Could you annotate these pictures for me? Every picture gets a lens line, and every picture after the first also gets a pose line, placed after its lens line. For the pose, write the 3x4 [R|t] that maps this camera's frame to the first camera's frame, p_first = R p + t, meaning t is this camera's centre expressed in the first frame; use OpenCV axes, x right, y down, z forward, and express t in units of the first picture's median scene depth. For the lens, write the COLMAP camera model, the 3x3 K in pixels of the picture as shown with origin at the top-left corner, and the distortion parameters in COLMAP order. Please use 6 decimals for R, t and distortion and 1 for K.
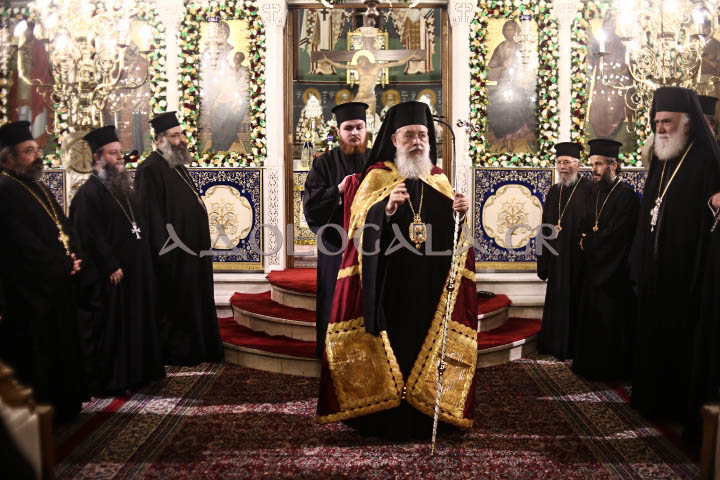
lens RADIAL K [[730.6, 0, 366.7], [0, 730.6, 233.3], [0, 0, 1]] dist [-0.093431, 0.000000]
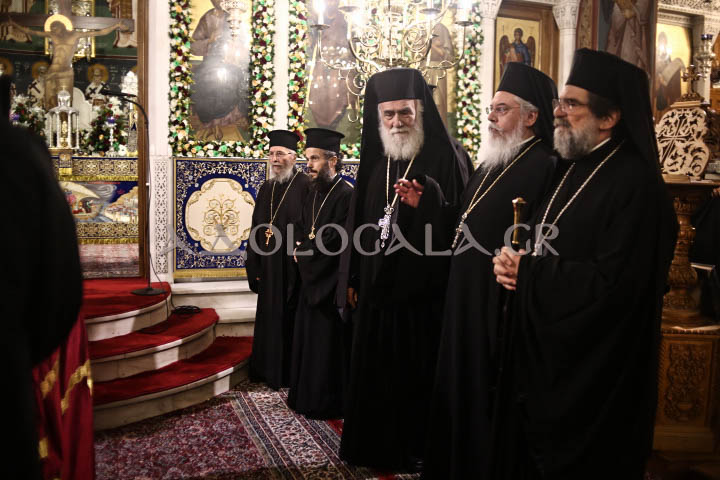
lens RADIAL K [[730.6, 0, 358.0], [0, 730.6, 236.7], [0, 0, 1]] dist [-0.093431, 0.000000]
pose [[0.938404, -0.015897, 0.345174, 0.055799], [0.006317, 0.999563, 0.028863, -0.022055], [-0.345482, -0.024904, 0.938095, 0.142412]]
